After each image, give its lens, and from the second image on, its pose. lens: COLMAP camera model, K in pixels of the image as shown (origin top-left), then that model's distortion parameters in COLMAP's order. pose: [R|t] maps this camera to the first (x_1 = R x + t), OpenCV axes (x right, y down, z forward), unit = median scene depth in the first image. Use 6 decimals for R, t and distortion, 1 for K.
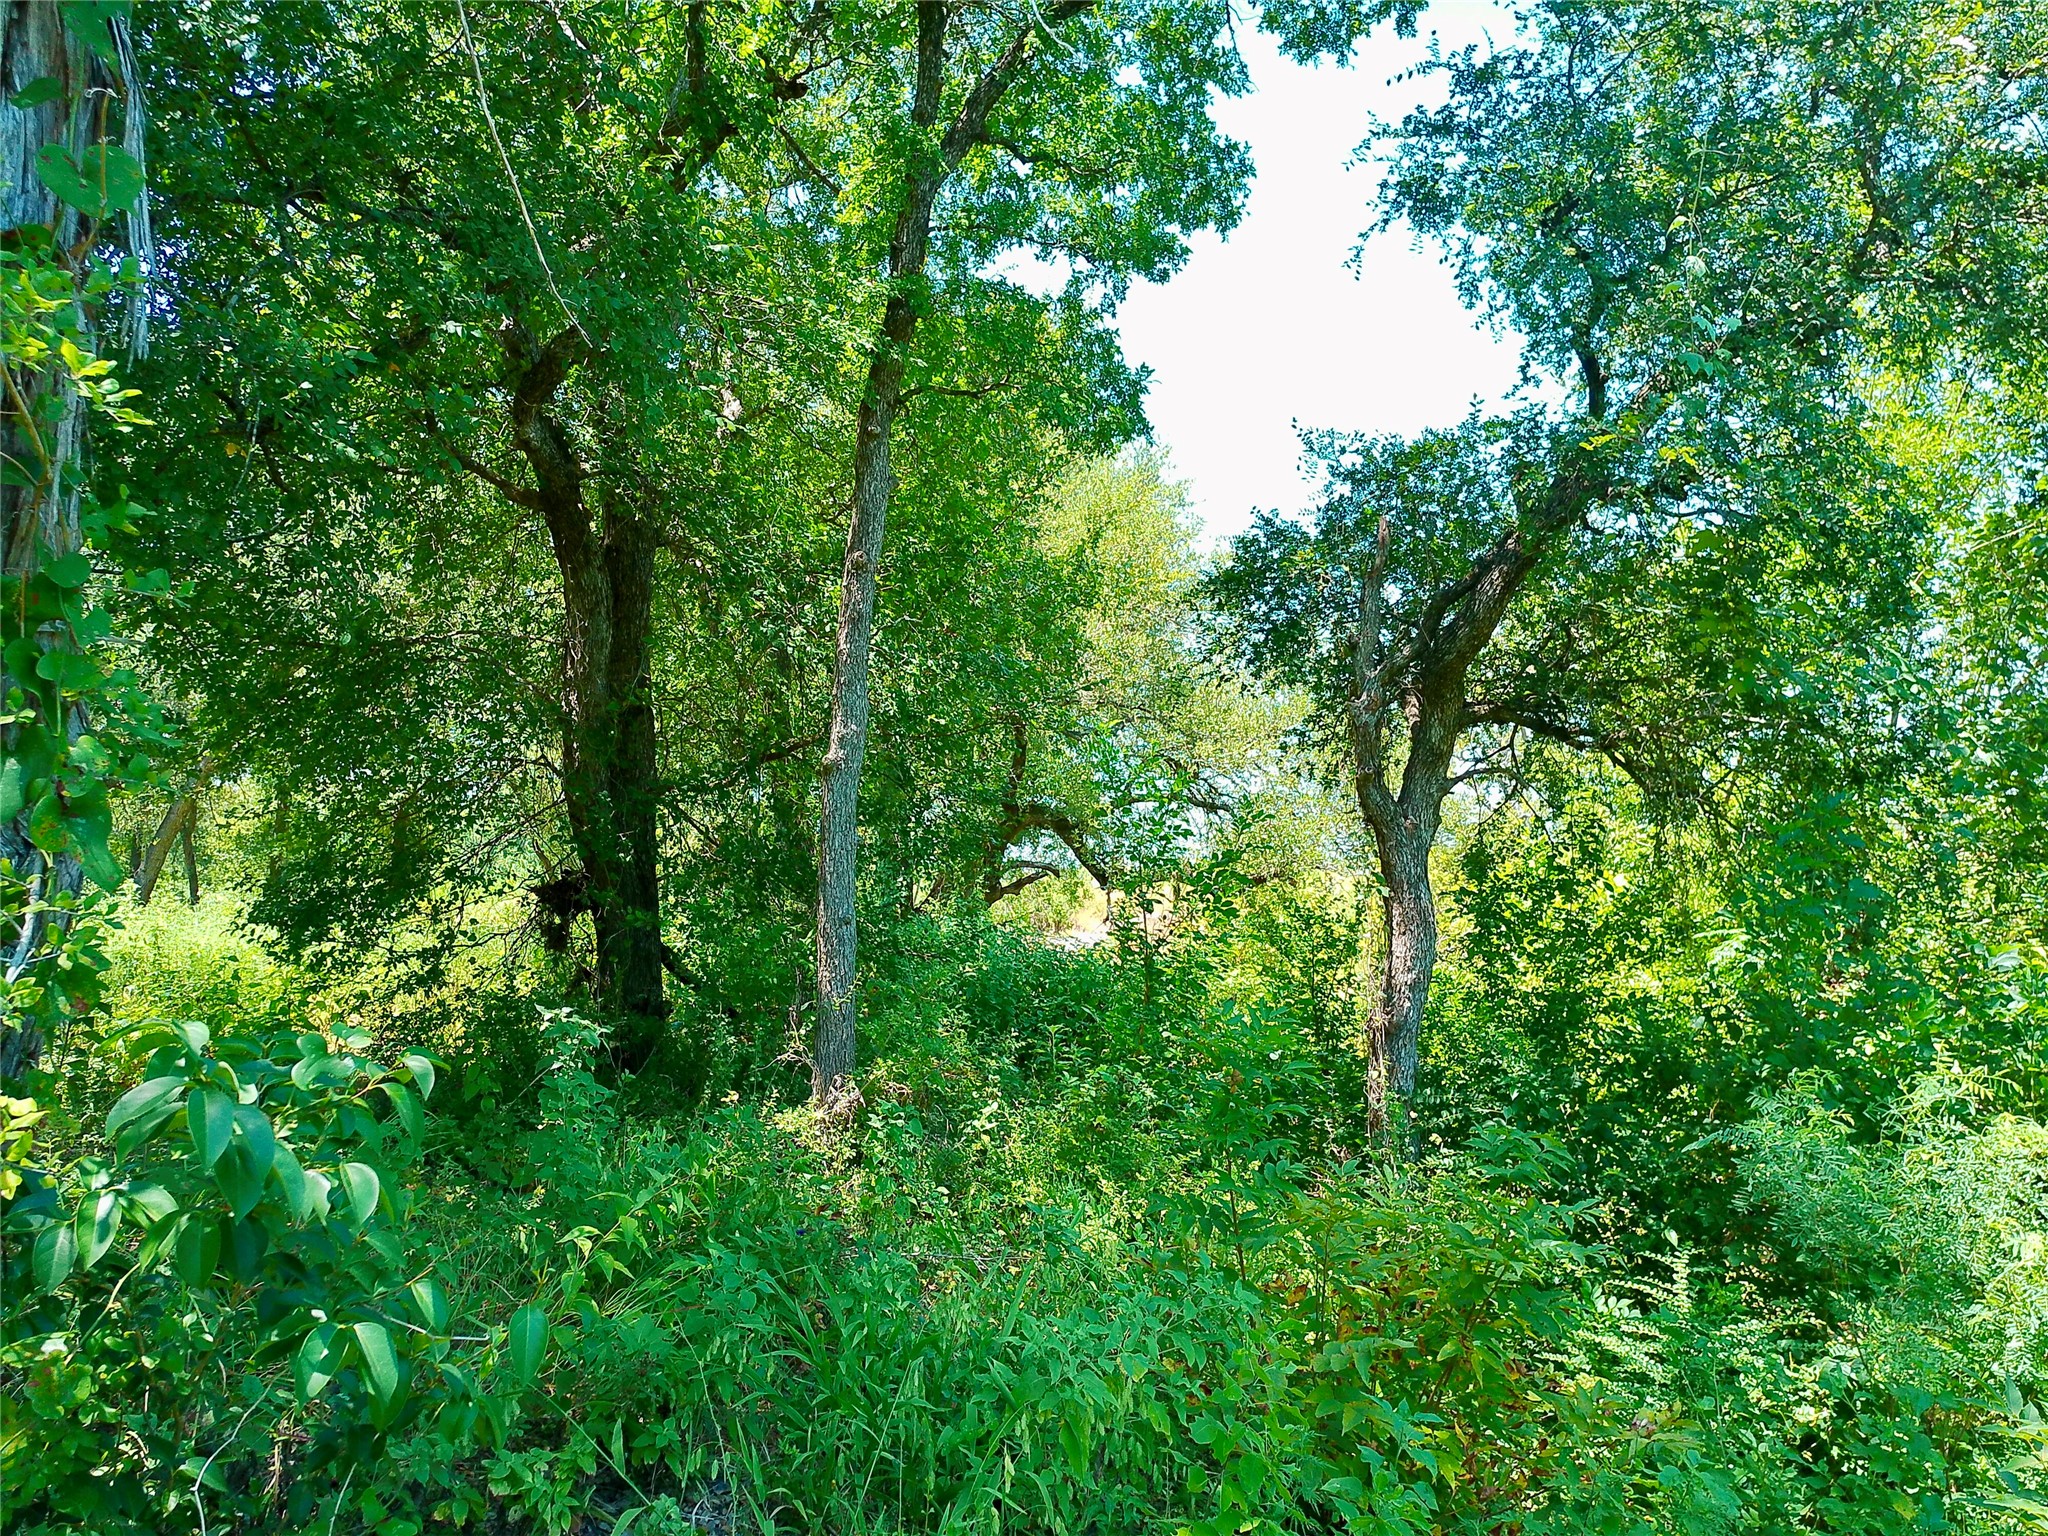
lens RADIAL K [[1517.0, 0, 1027.5], [0, 1517.0, 763.0], [0, 0, 1]] dist [0.056801, -0.011572]
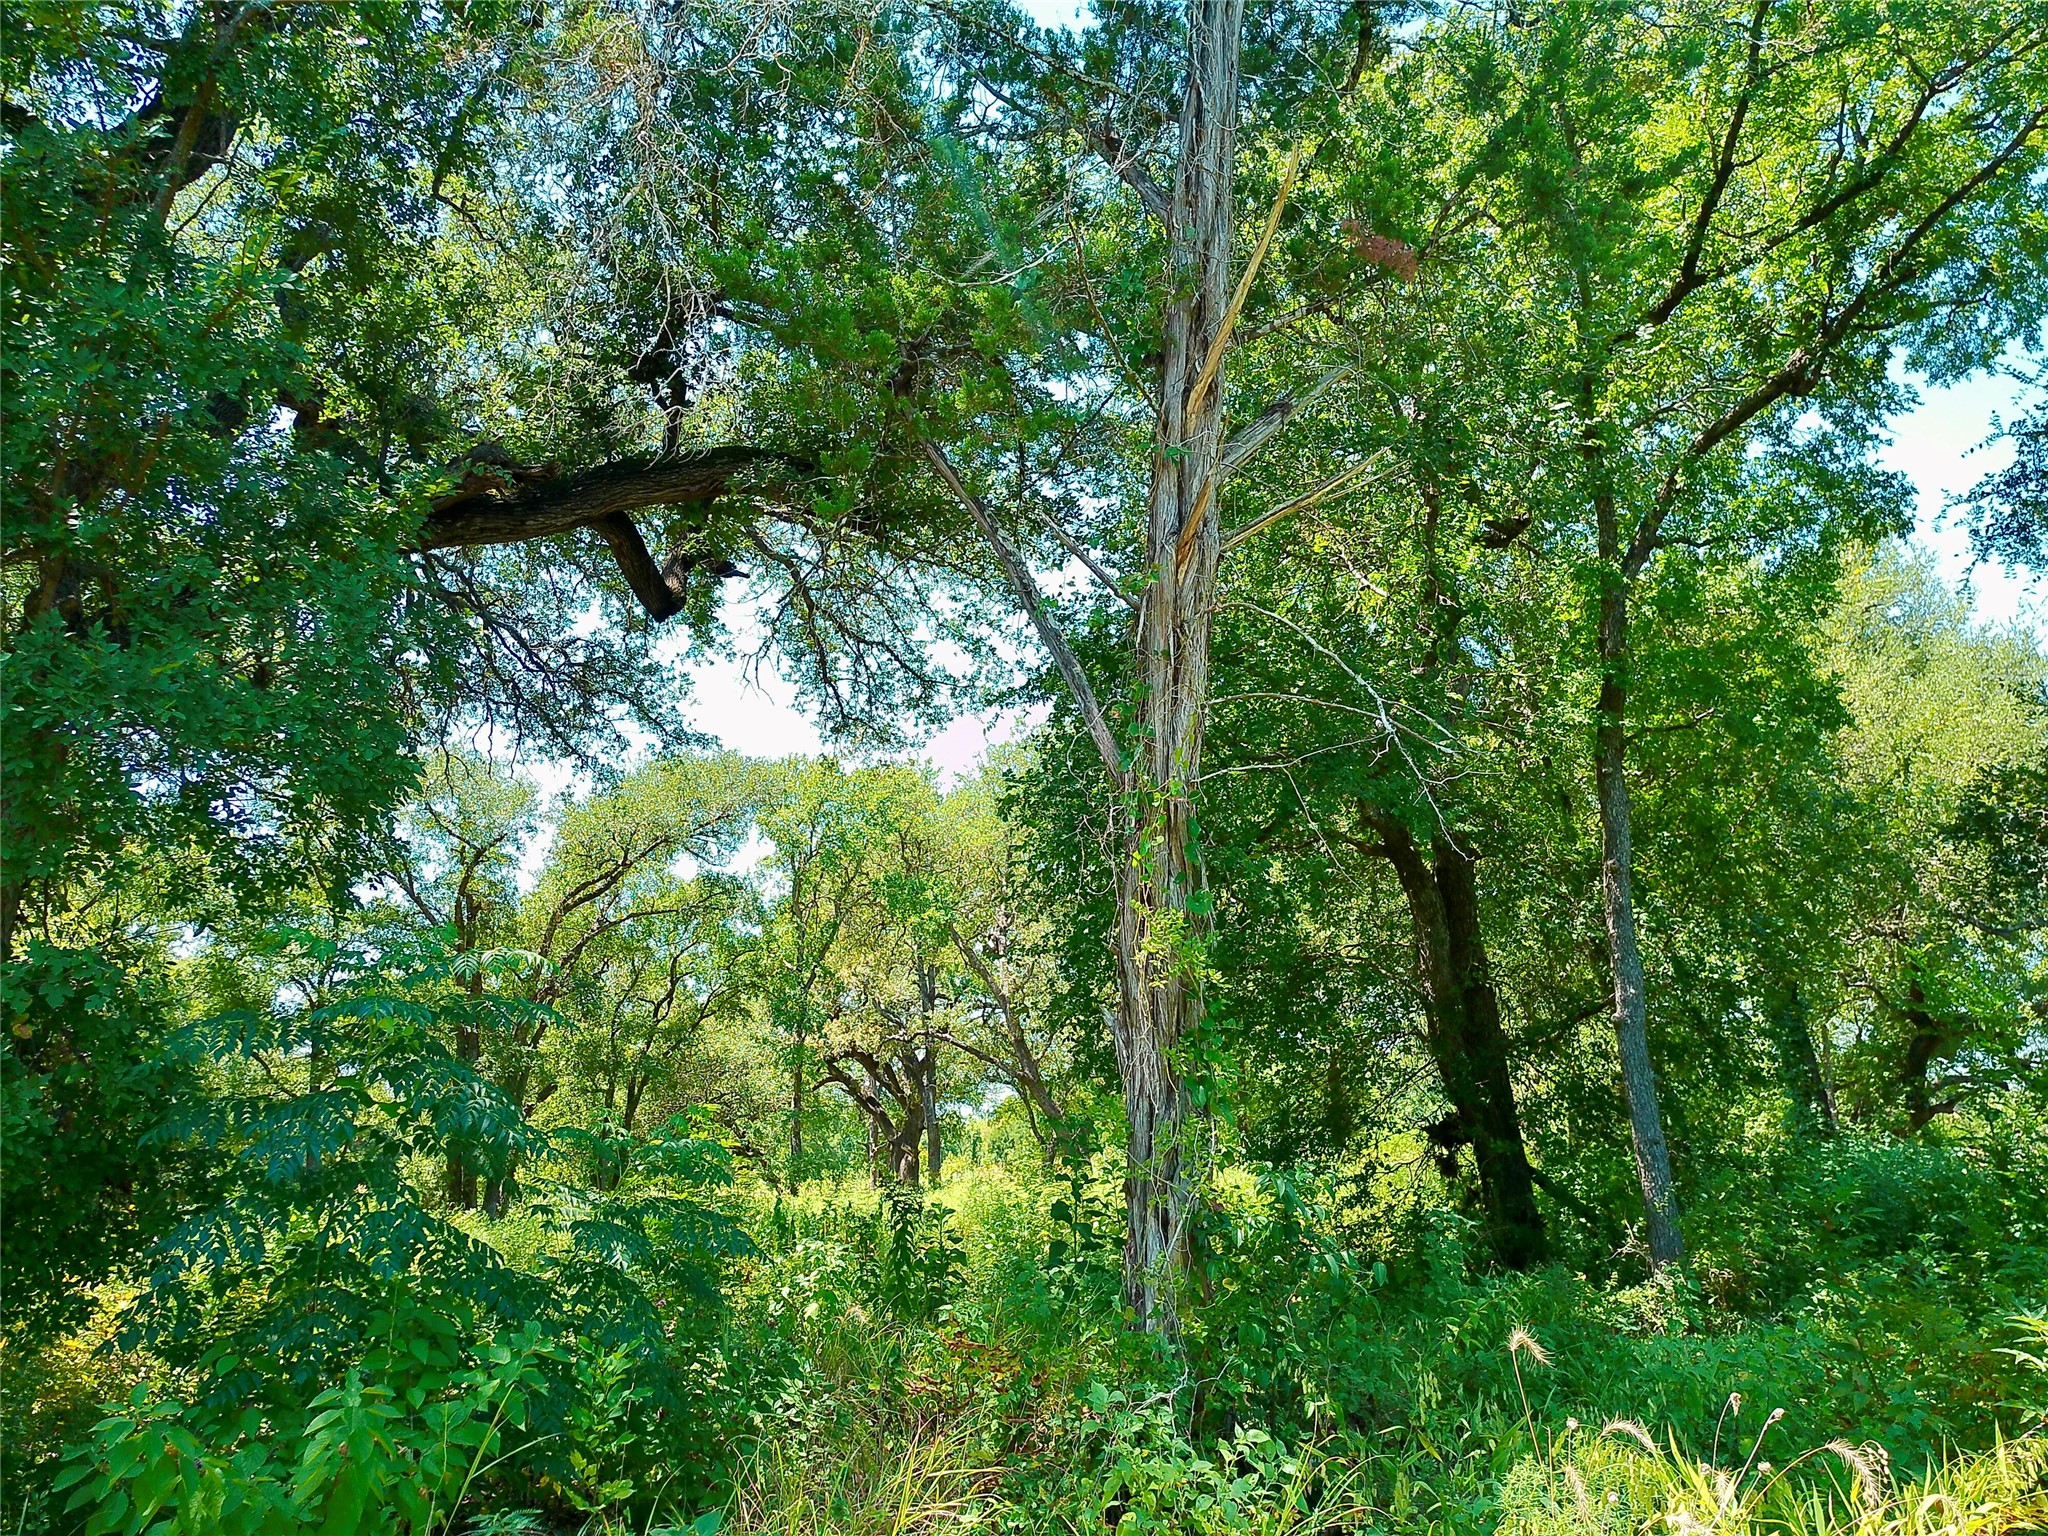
lens RADIAL K [[1517.0, 0, 1024.7], [0, 1517.0, 764.0], [0, 0, 1]] dist [0.056801, -0.011572]
pose [[0.830161, -0.187114, -0.525186, 0.164240], [0.104075, 0.977450, -0.183737, -0.023648], [0.547723, 0.097873, 0.830915, -0.377913]]
